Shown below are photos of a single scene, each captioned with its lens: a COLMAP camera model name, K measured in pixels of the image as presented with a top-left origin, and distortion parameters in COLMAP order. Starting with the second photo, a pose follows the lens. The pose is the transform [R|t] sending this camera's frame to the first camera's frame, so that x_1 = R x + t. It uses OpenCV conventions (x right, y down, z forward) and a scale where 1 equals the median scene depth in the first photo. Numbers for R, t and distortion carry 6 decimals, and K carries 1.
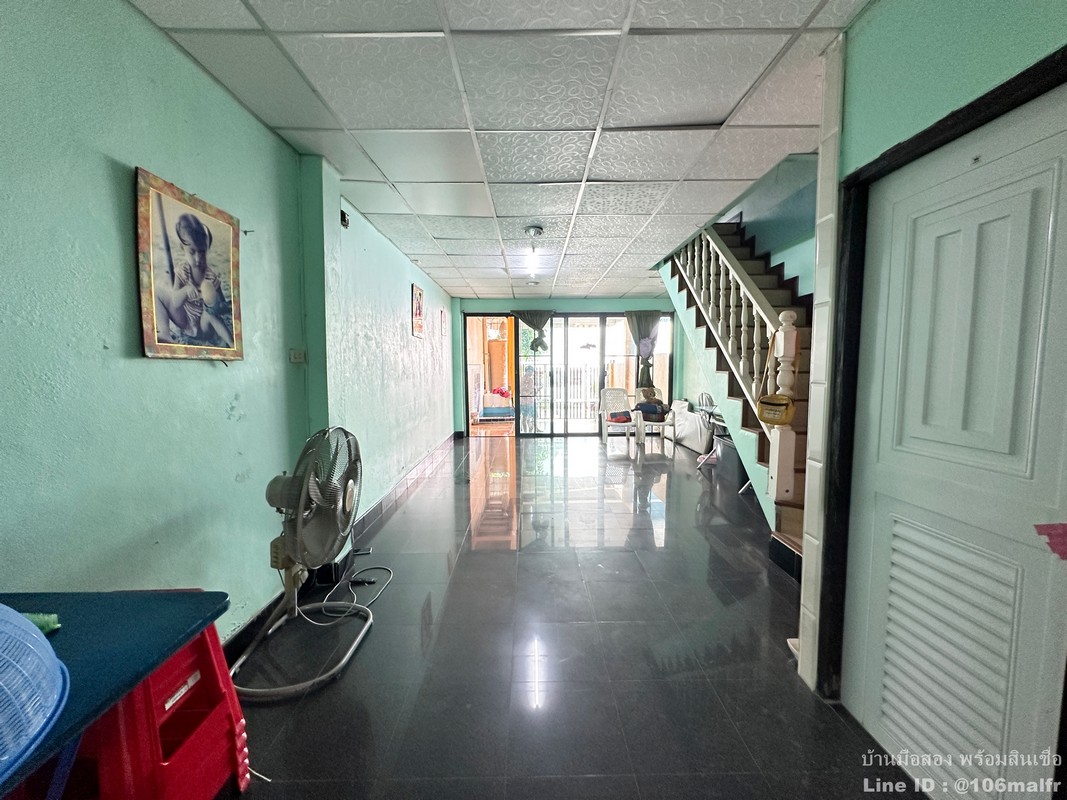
lens RADIAL K [[429.8, 0, 533.3], [0, 429.8, 398.1], [0, 0, 1]] dist [-0.002894, 0.000224]
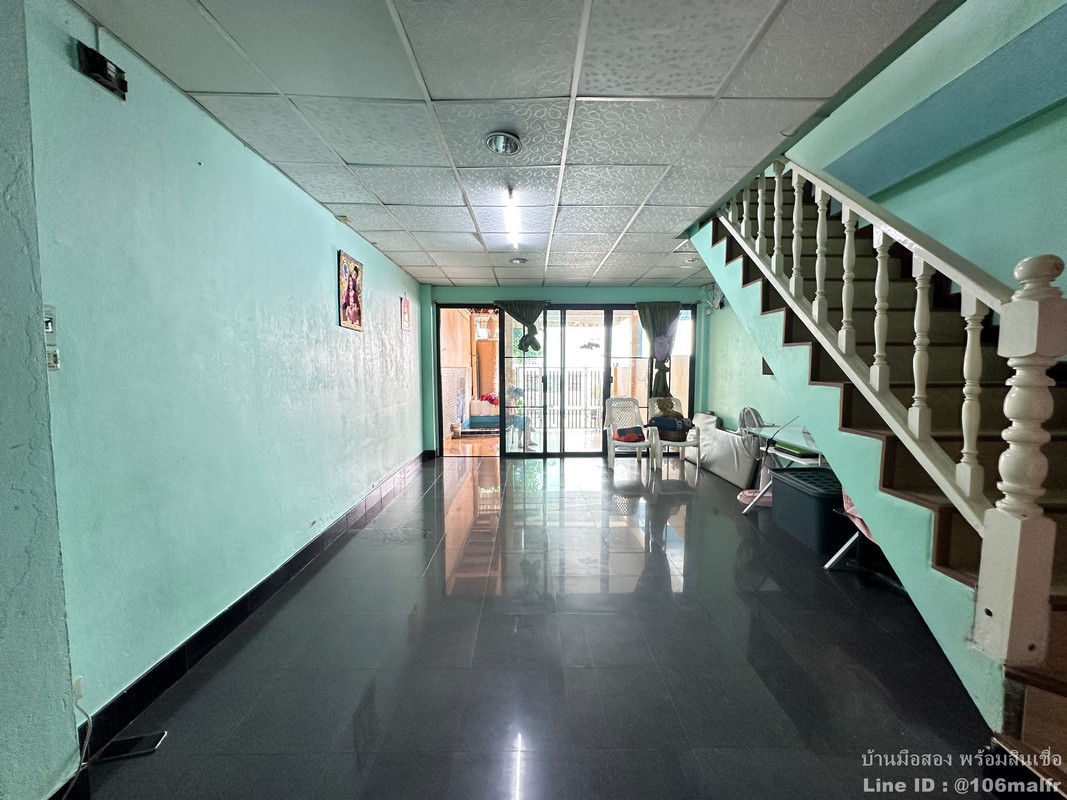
lens RADIAL K [[429.8, 0, 532.7], [0, 429.8, 399.4], [0, 0, 1]] dist [-0.002894, 0.000224]
pose [[0.999984, 0.005507, 0.000907, 0.019876], [-0.005504, 0.999977, -0.003997, -0.016542], [-0.000928, 0.003992, 0.999992, 0.197240]]
